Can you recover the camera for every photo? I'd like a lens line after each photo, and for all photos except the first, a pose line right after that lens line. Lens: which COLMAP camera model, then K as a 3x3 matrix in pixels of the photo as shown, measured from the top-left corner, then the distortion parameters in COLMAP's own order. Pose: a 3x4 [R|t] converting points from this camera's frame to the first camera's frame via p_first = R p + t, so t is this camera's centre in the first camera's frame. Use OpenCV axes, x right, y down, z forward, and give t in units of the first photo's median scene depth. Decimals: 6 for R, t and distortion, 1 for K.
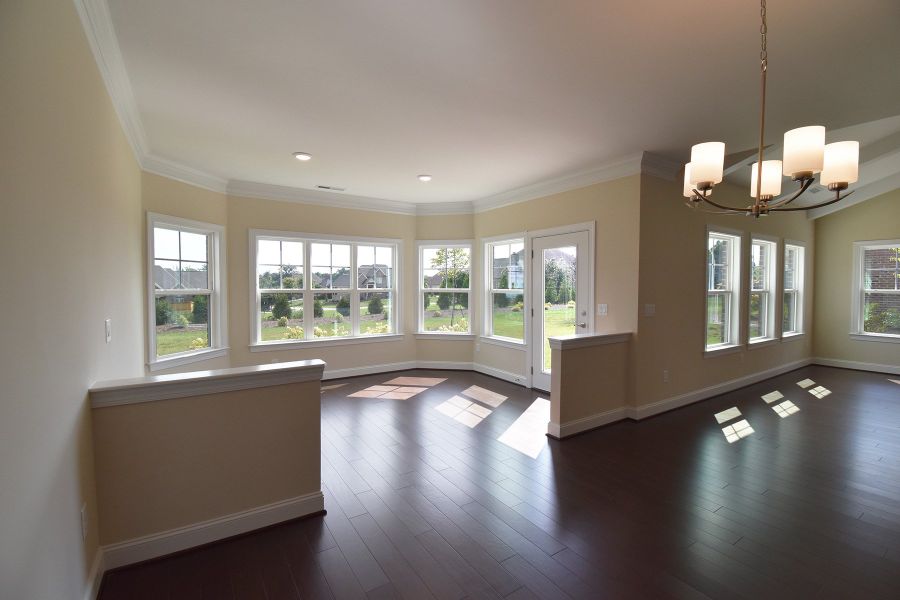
lens RADIAL K [[403.0, 0, 454.1], [0, 403.0, 296.8], [0, 0, 1]] dist [0.026208, -0.025846]
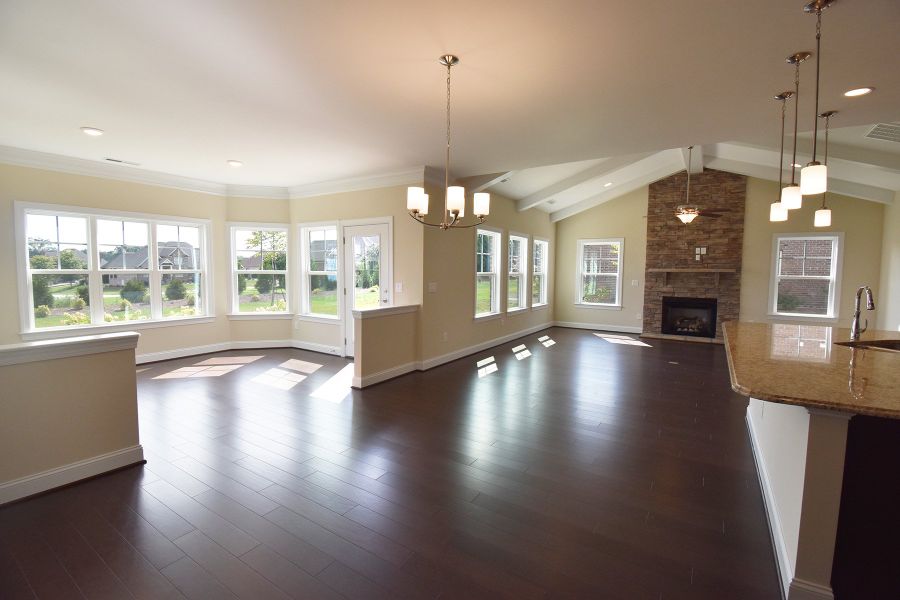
lens RADIAL K [[403.0, 0, 454.1], [0, 403.0, 296.8], [0, 0, 1]] dist [0.026208, -0.025846]
pose [[0.915968, -0.019689, 0.400769, 0.015197], [0.003061, 0.999109, 0.042088, 0.005947], [-0.401241, -0.037325, 0.915212, -0.162732]]
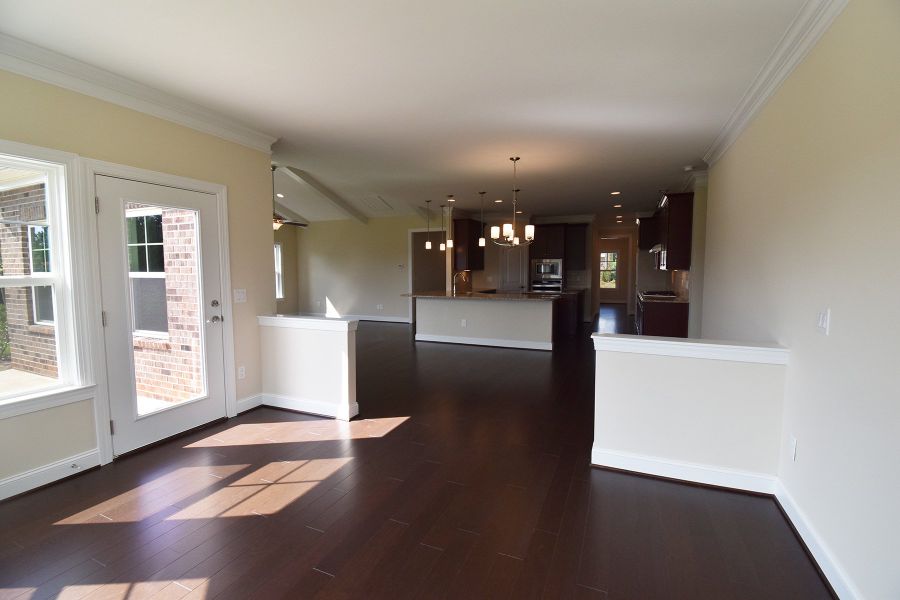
lens RADIAL K [[403.0, 0, 454.1], [0, 403.0, 296.8], [0, 0, 1]] dist [0.026208, -0.025846]
pose [[-0.537182, -0.055872, 0.841614, -0.435502], [0.028580, 0.996025, 0.084365, -0.017858], [-0.842982, 0.069373, -0.533450, 0.802771]]
